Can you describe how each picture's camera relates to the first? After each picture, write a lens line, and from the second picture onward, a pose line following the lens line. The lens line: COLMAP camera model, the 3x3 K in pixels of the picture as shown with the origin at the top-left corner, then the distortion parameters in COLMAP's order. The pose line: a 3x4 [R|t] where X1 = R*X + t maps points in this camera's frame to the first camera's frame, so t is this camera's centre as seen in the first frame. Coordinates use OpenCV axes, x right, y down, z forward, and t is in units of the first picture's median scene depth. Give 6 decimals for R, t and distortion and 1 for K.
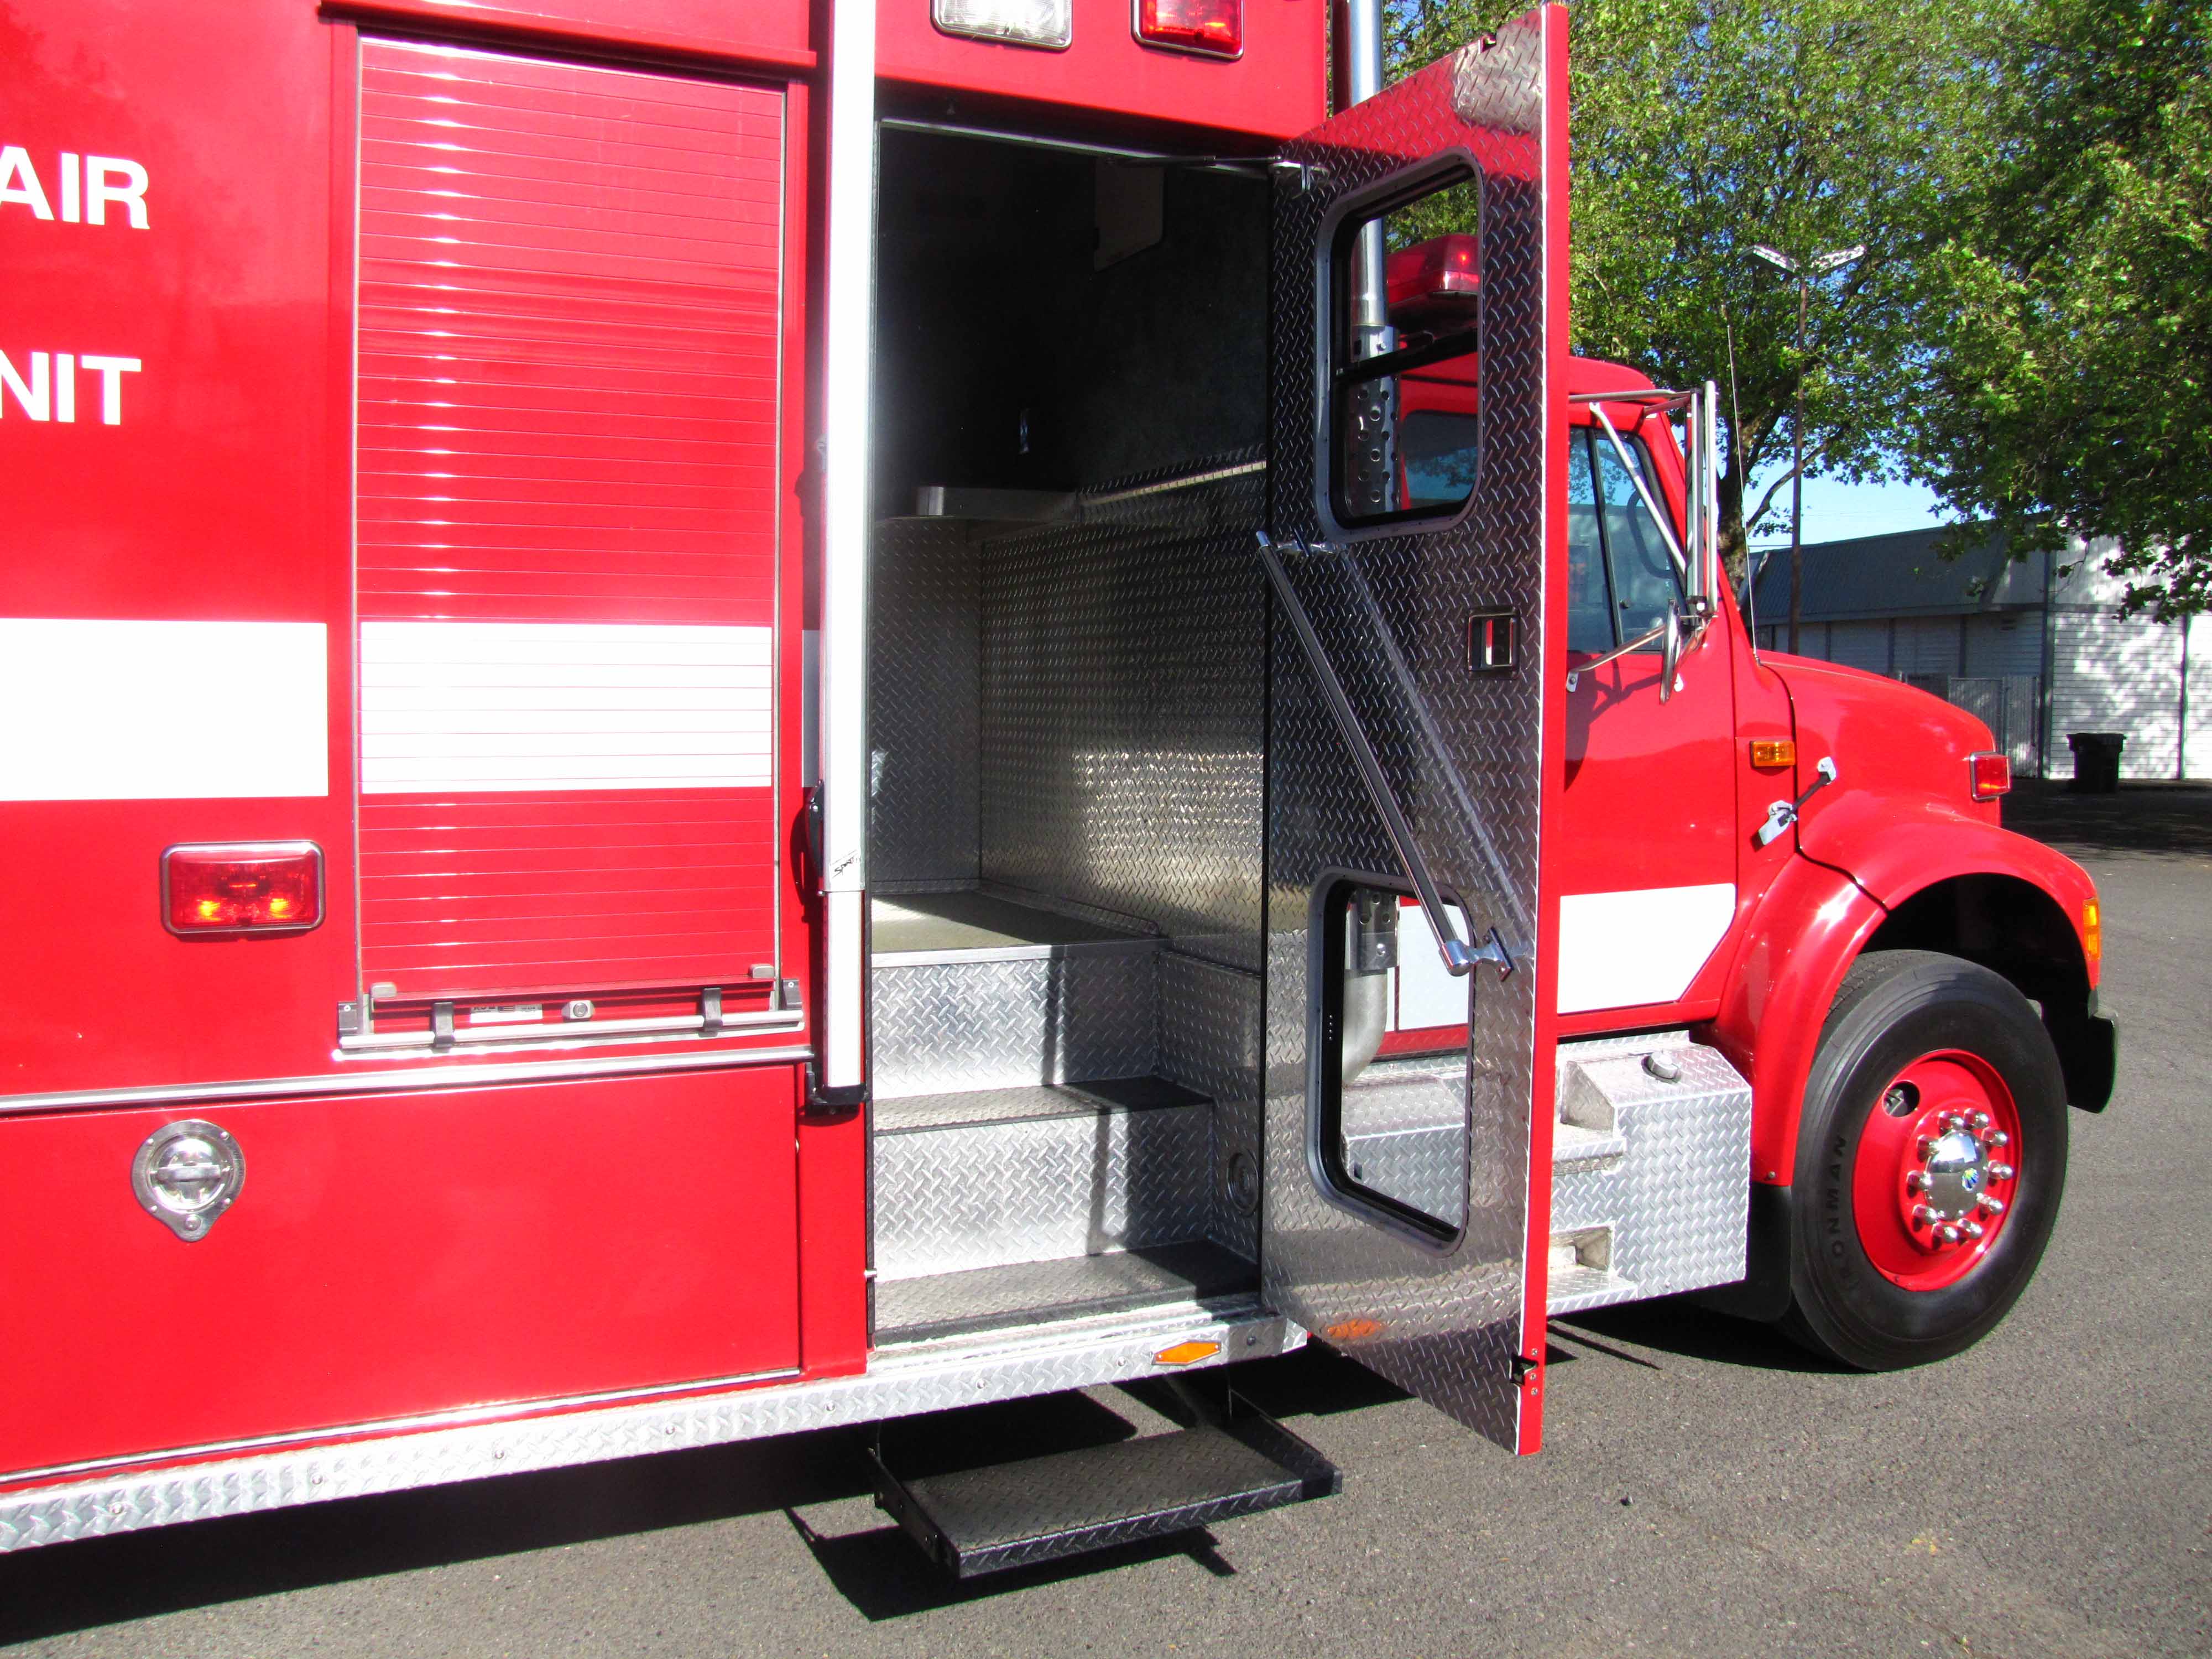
lens RADIAL K [[1832.9, 0, 1110.0], [0, 1832.9, 796.3], [0, 0, 1]] dist [-0.152345, 0.087132]
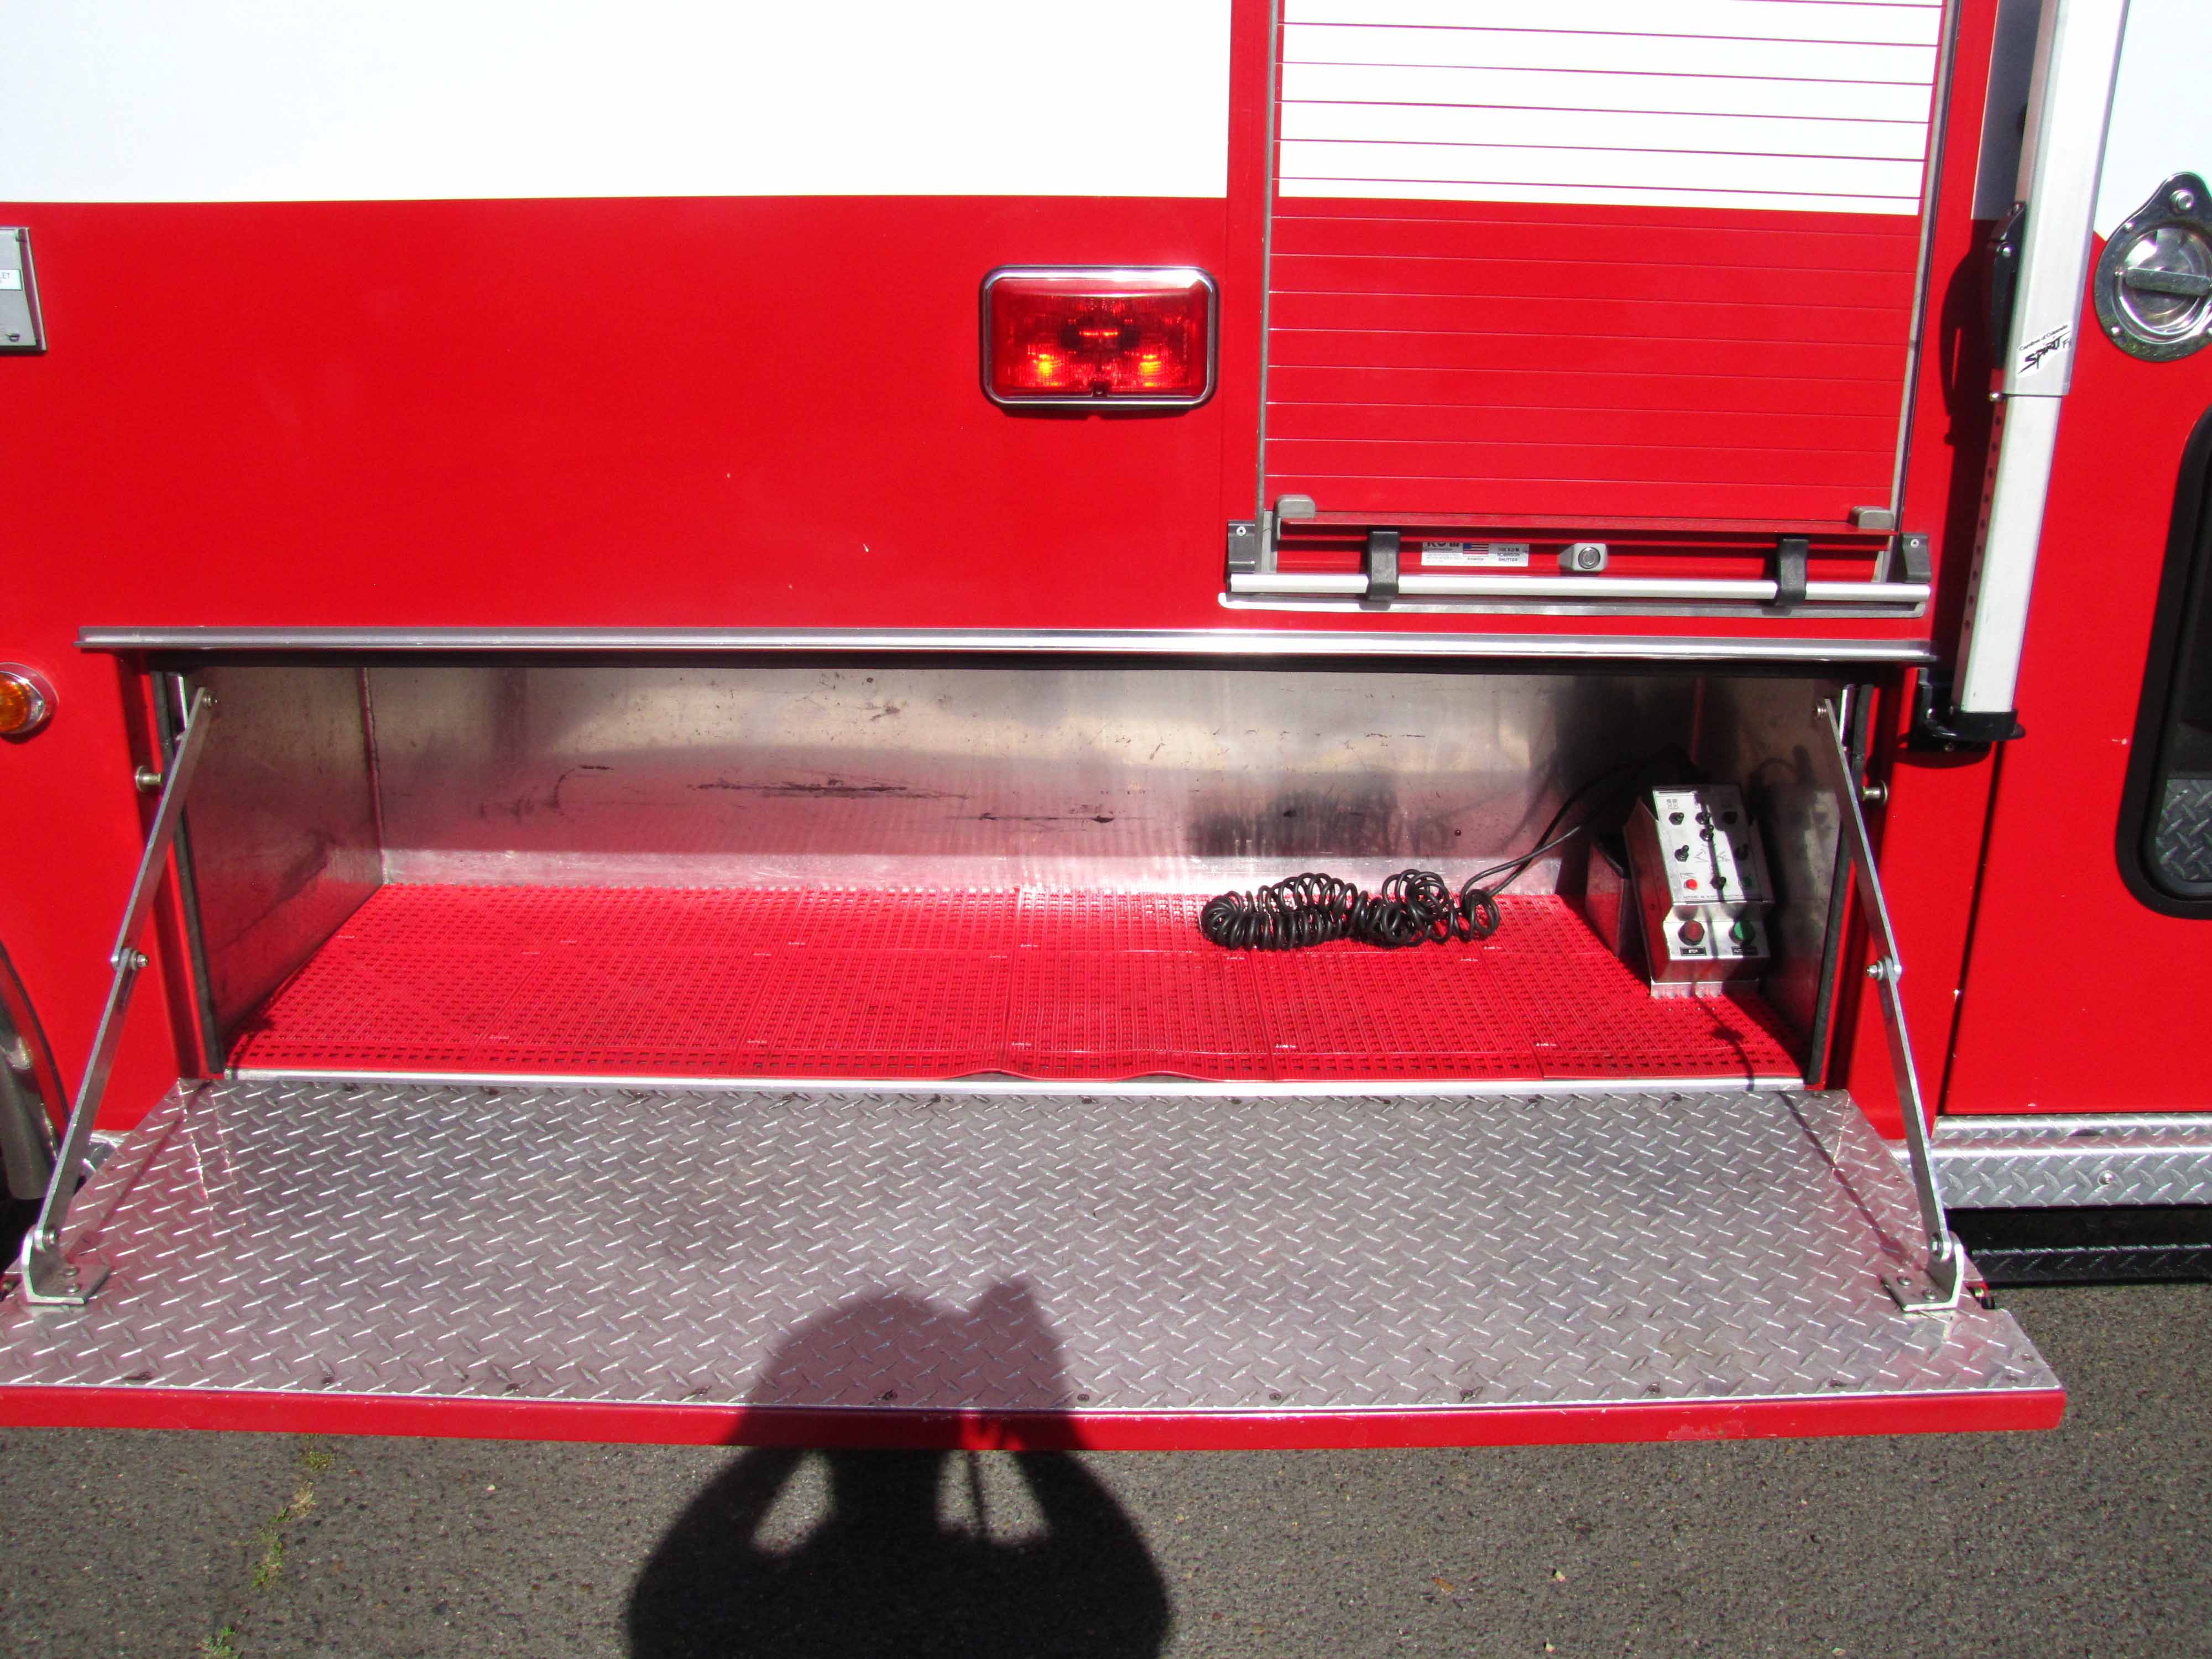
lens RADIAL K [[1832.9, 0, 1102.9], [0, 1832.9, 821.2], [0, 0, 1]] dist [-0.152345, 0.087132]
pose [[0.916390, 0.130798, -0.378313, -0.196820], [-0.025172, 0.962067, 0.271651, 0.038606], [0.399494, -0.239415, 0.884921, 0.343468]]
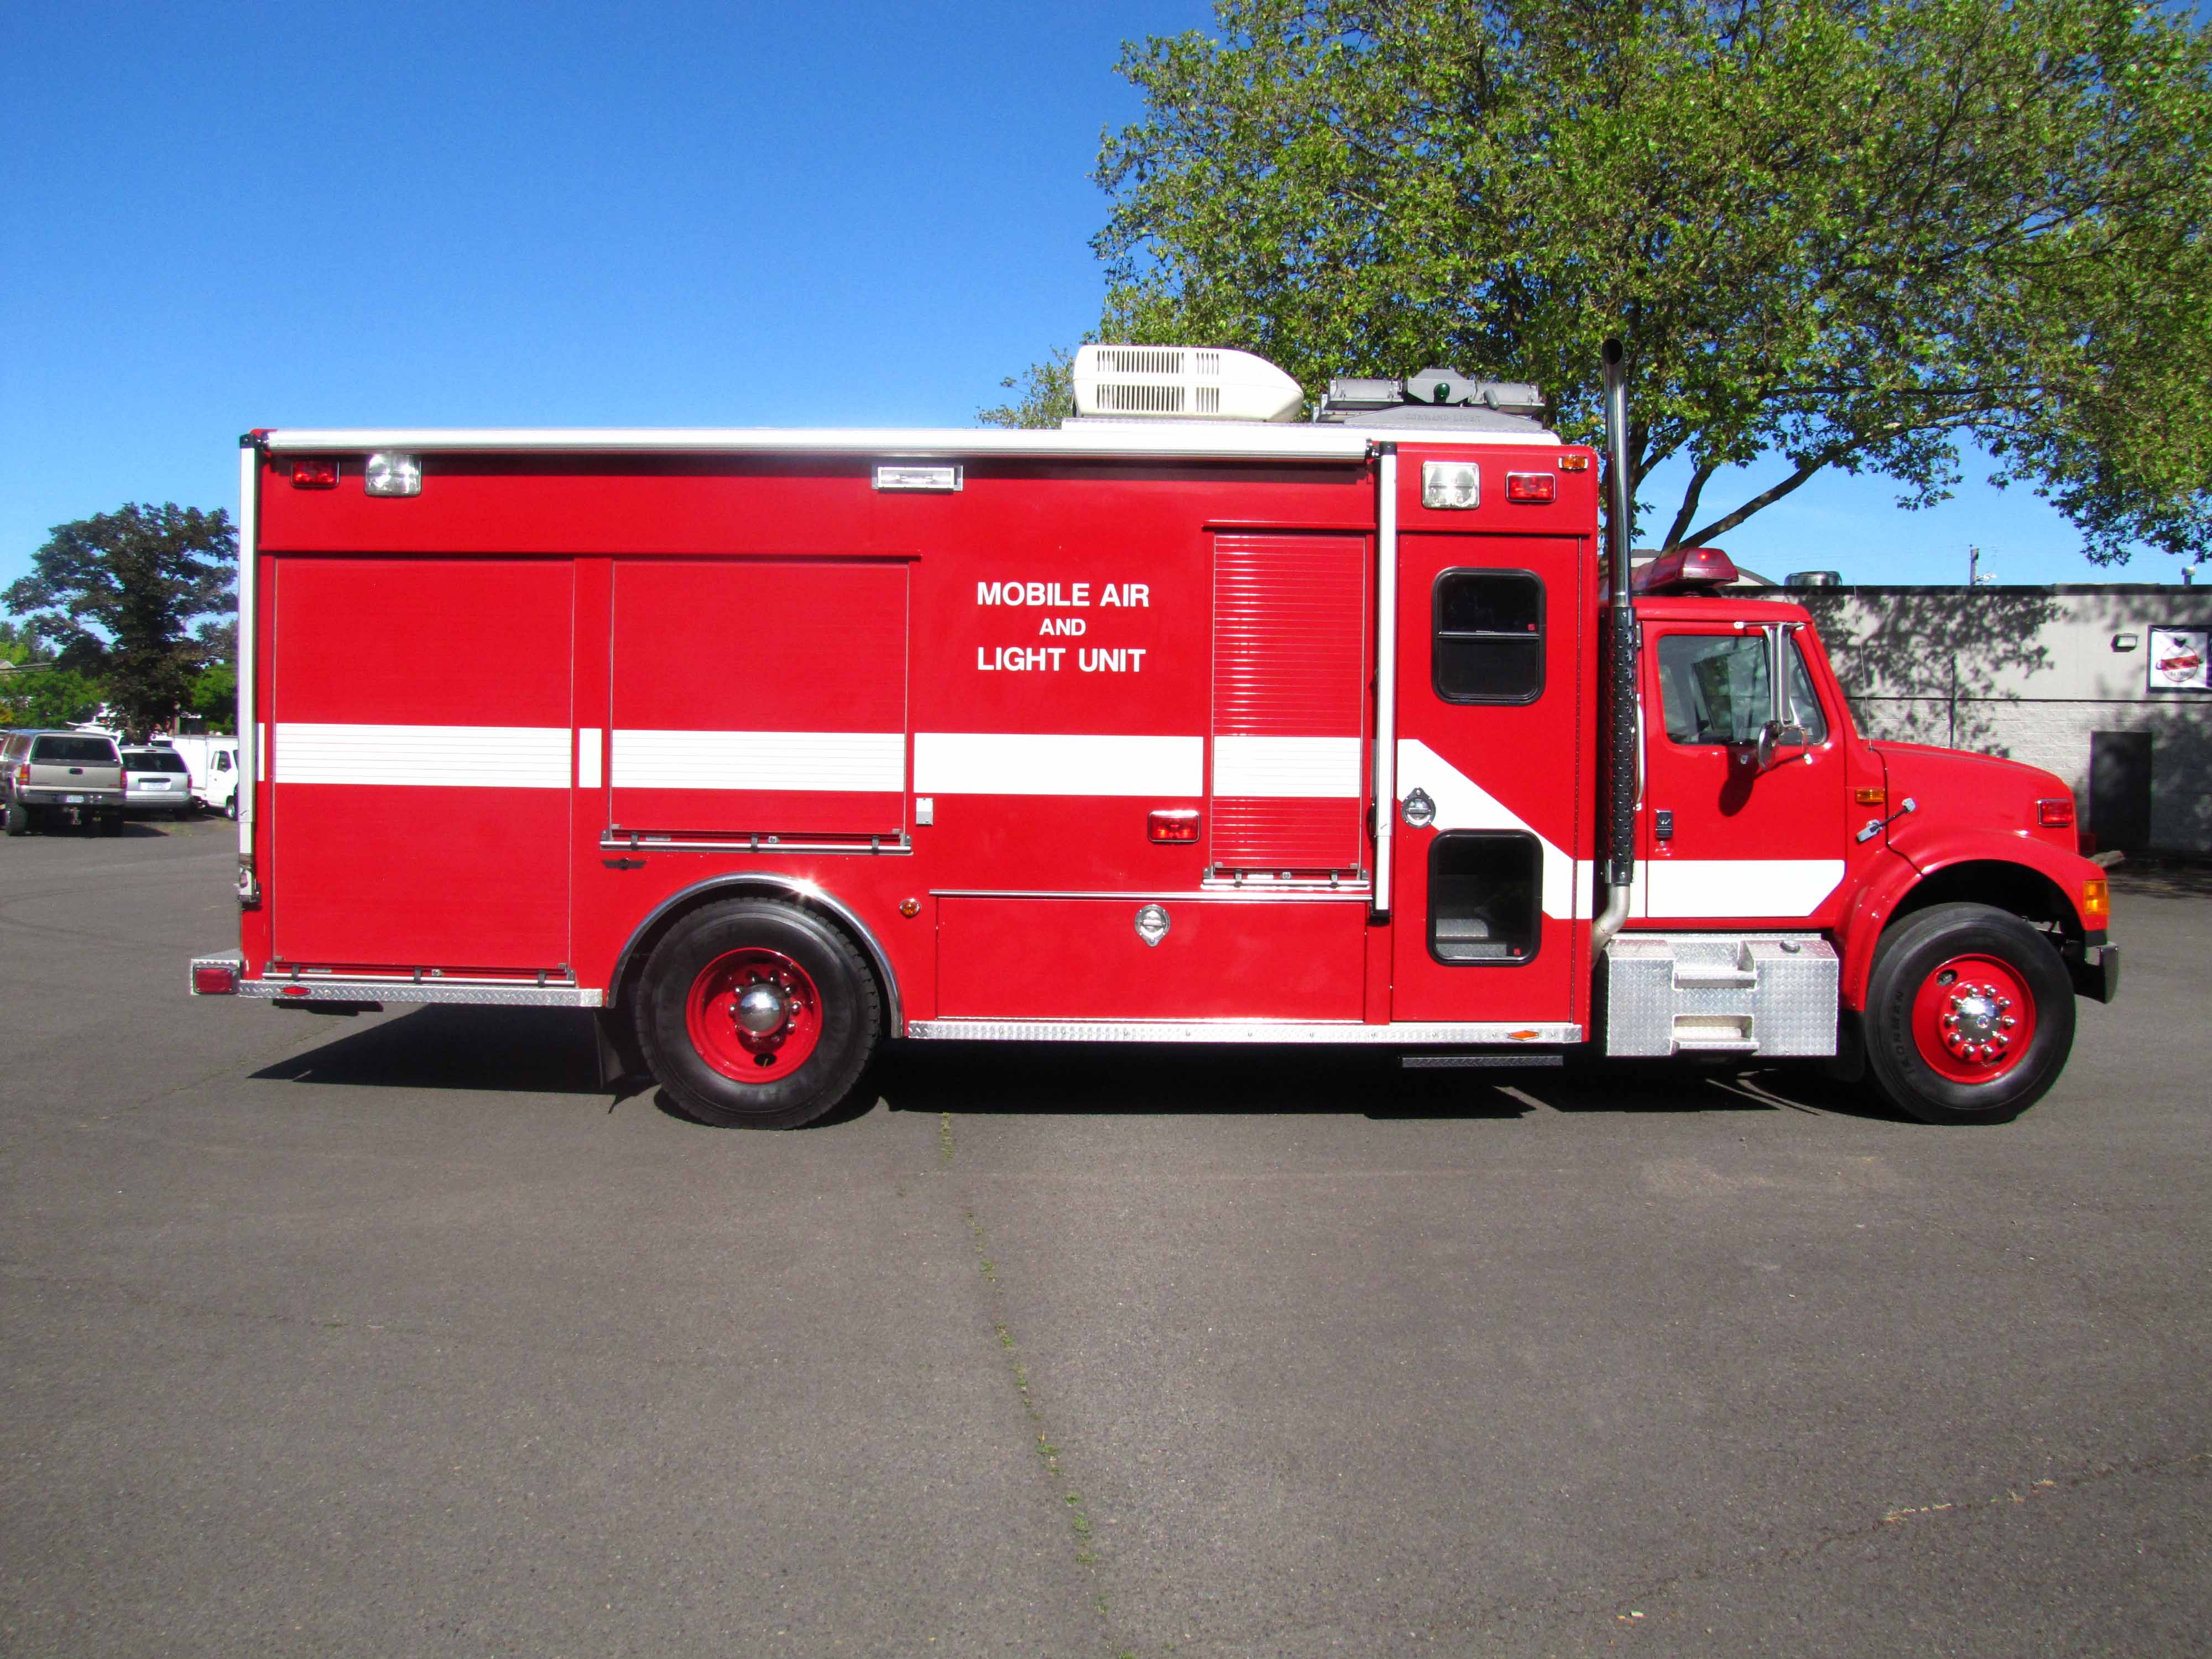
lens RADIAL K [[1789.6, 0, 1095.3], [0, 1789.6, 843.9], [0, 0, 1]] dist [-0.102201, -0.011256]
pose [[0.914998, 0.017230, -0.403089, 0.544845], [-0.026389, 0.999504, -0.017179, 0.124750], [0.402593, 0.026356, 0.914999, -1.635040]]
